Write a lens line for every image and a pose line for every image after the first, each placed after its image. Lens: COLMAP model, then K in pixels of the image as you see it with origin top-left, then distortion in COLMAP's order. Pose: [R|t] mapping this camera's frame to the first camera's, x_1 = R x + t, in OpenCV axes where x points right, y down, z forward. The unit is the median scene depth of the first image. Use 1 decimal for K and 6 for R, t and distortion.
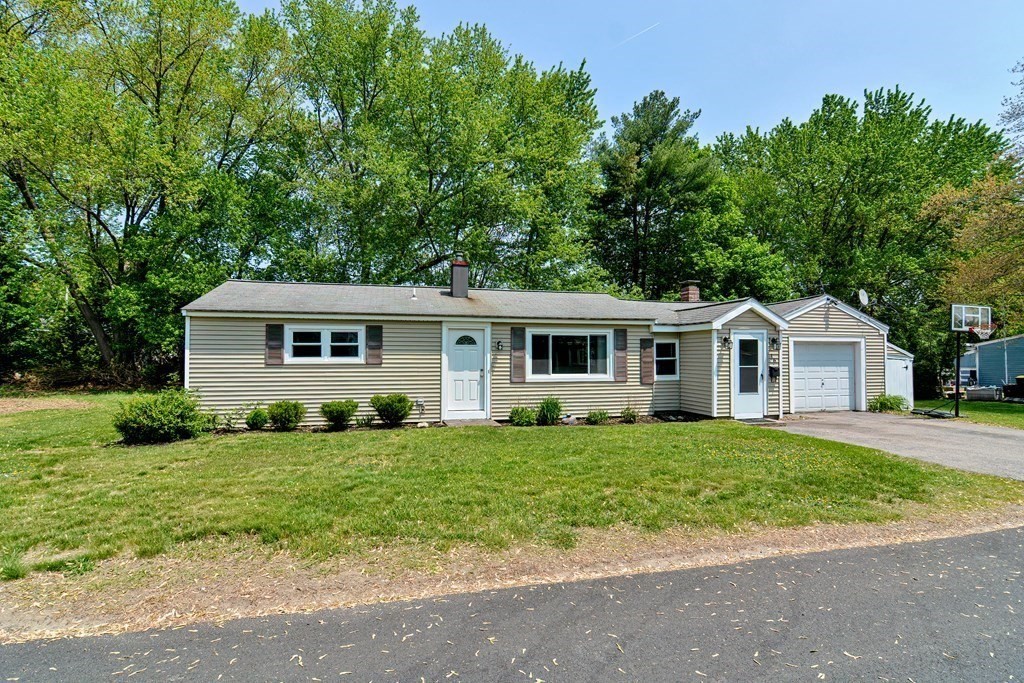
lens RADIAL K [[476.4, 0, 510.1], [0, 476.4, 350.8], [0, 0, 1]] dist [0.007781, -0.011052]
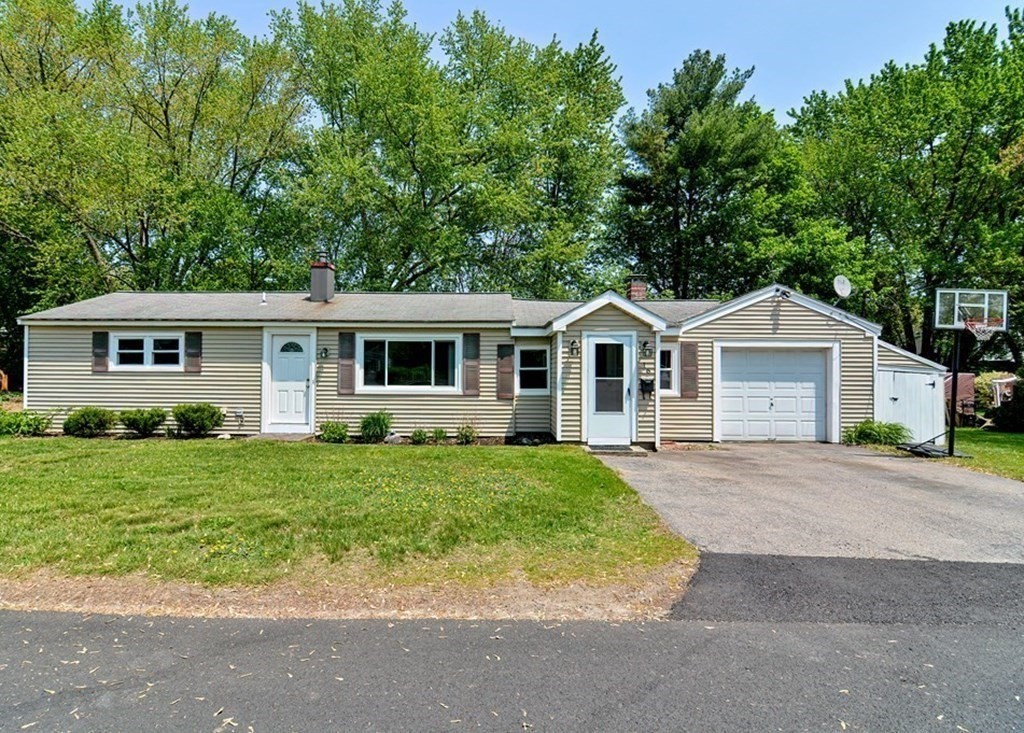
lens RADIAL K [[510.9, 0, 512.1], [0, 510.9, 360.9], [0, 0, 1]] dist [0.012837, -0.010780]
pose [[0.966859, -0.000545, -0.255309, 0.552145], [-0.002548, 0.999927, -0.011781, 0.014357], [0.255297, 0.012041, 0.966788, 0.146931]]
